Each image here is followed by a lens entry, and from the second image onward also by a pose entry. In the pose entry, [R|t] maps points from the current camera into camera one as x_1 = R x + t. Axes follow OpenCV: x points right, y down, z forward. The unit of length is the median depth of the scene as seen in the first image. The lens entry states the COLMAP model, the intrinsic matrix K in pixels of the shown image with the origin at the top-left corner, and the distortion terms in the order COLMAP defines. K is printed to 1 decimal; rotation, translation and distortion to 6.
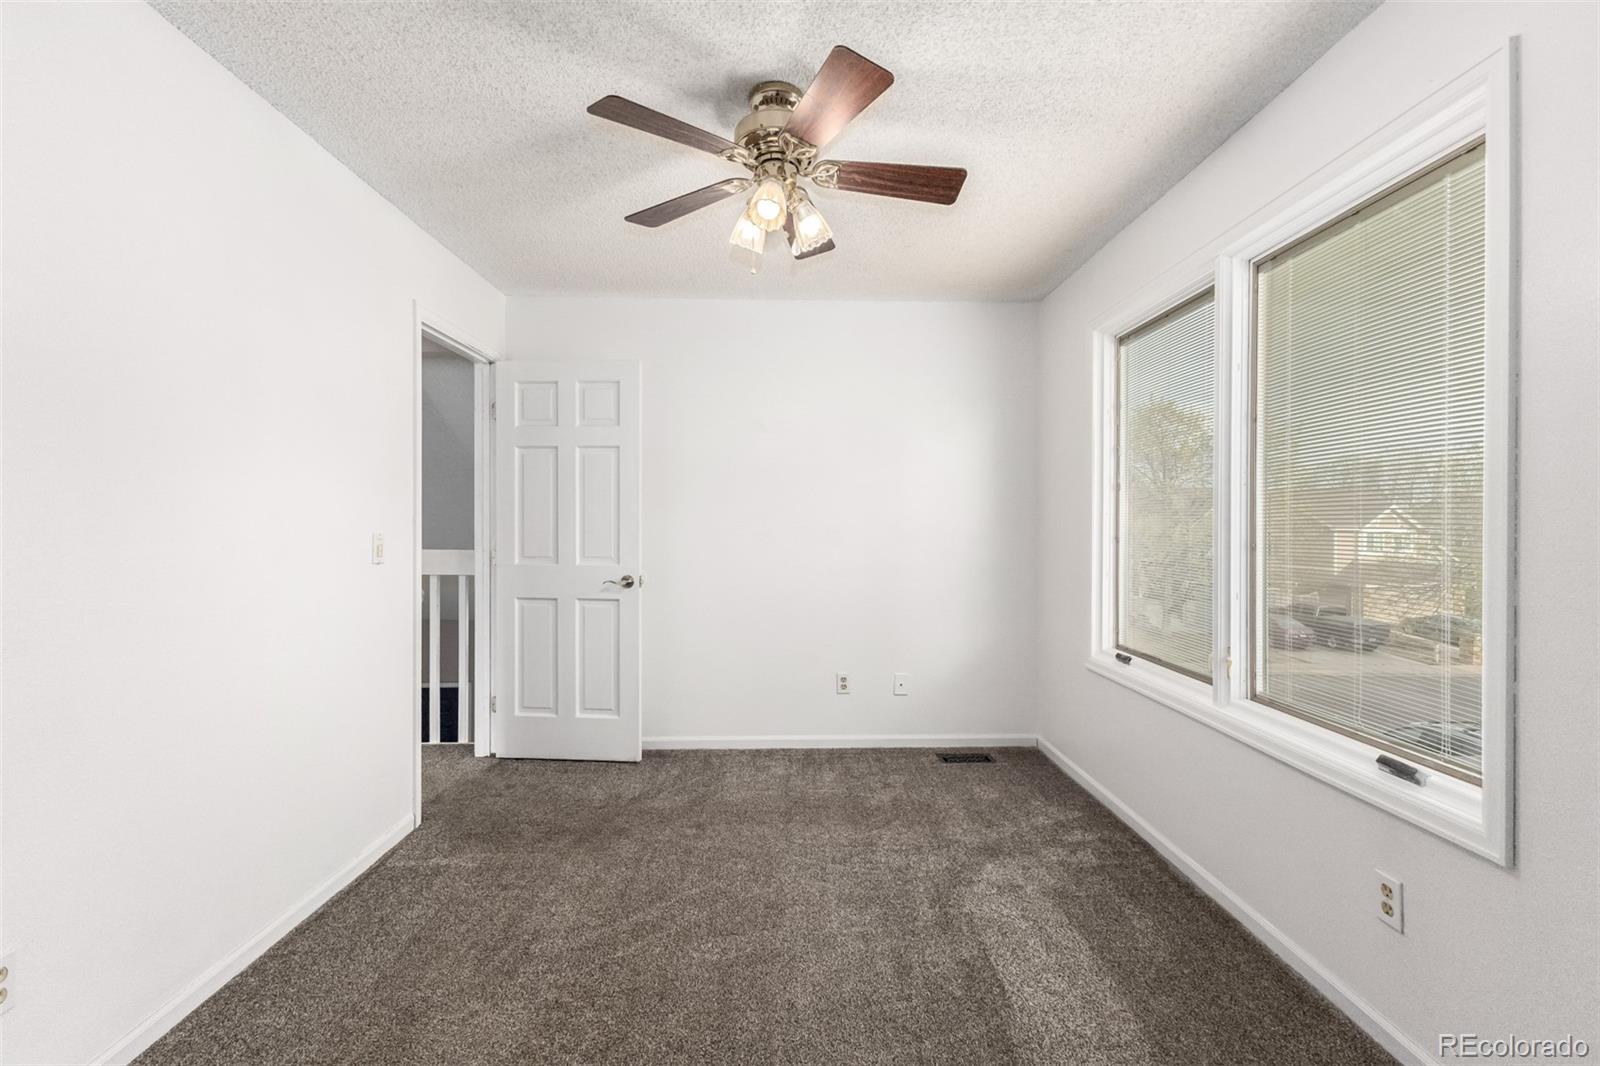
lens RADIAL K [[706.2, 0, 803.5], [0, 706.2, 527.7], [0, 0, 1]] dist [0.011604, -0.001104]
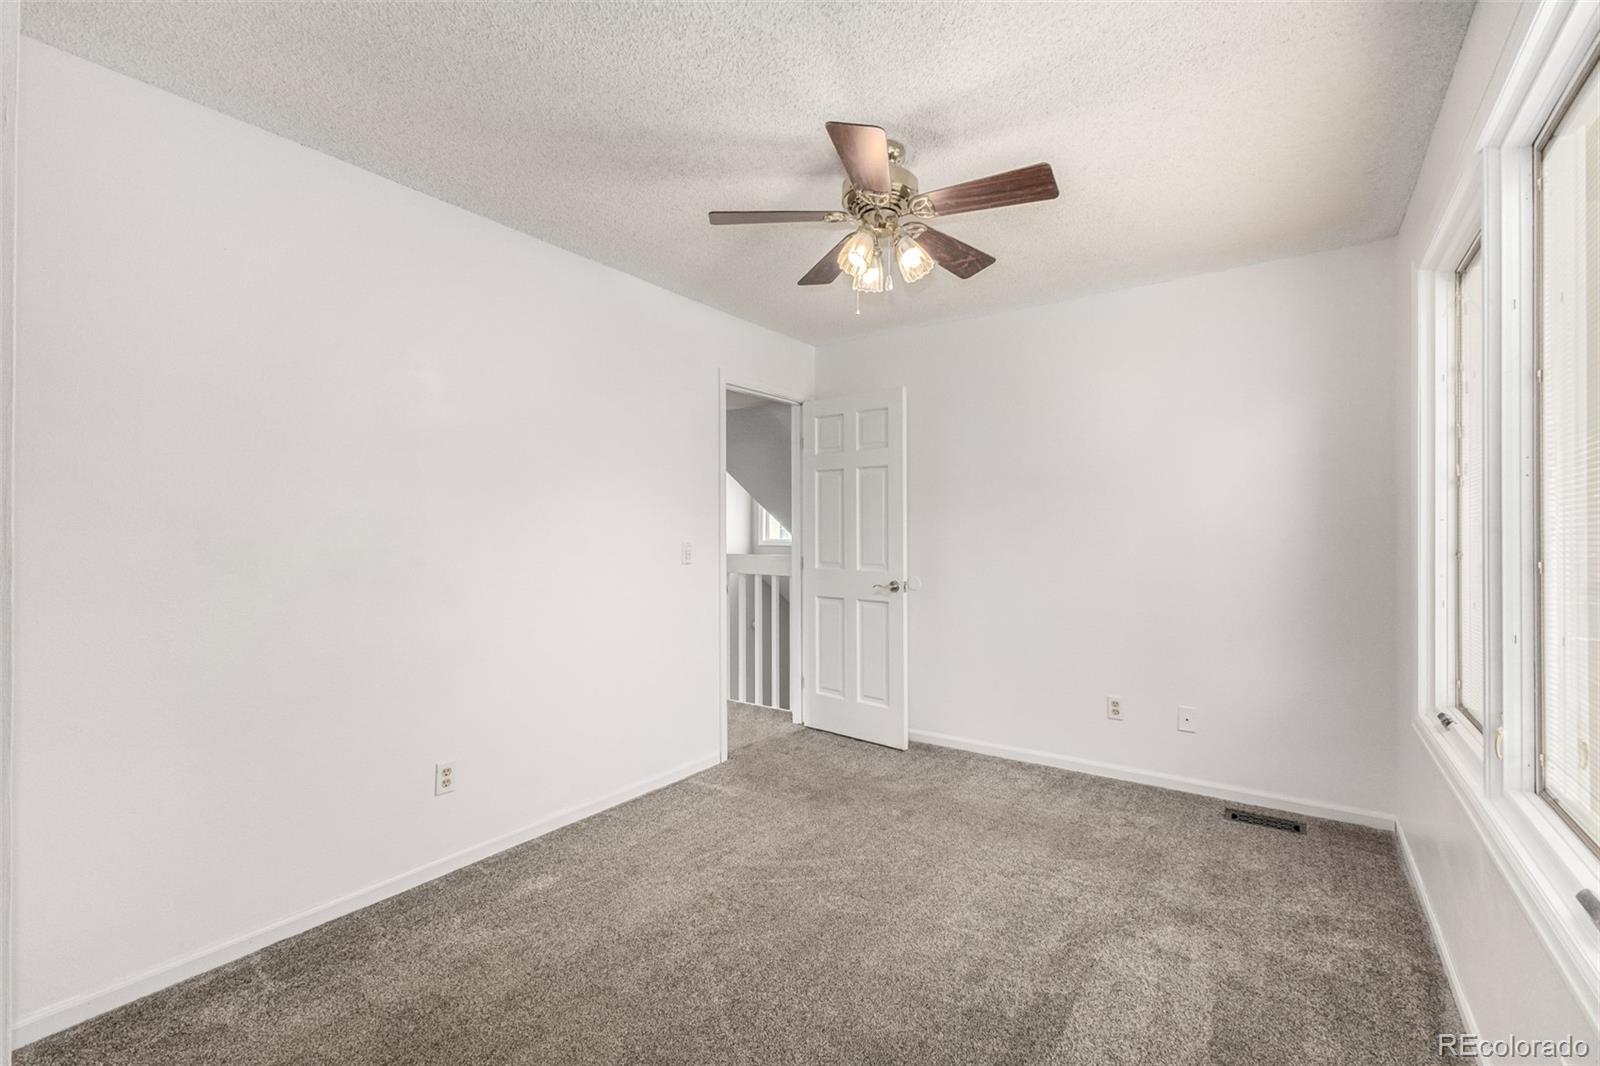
lens RADIAL K [[706.2, 0, 799.7], [0, 706.2, 534.4], [0, 0, 1]] dist [0.011604, -0.001104]
pose [[0.794736, -0.002667, -0.606949, 0.336040], [-0.000362, 0.999988, -0.004869, -0.000183], [0.606955, 0.004089, 0.794726, 0.025346]]
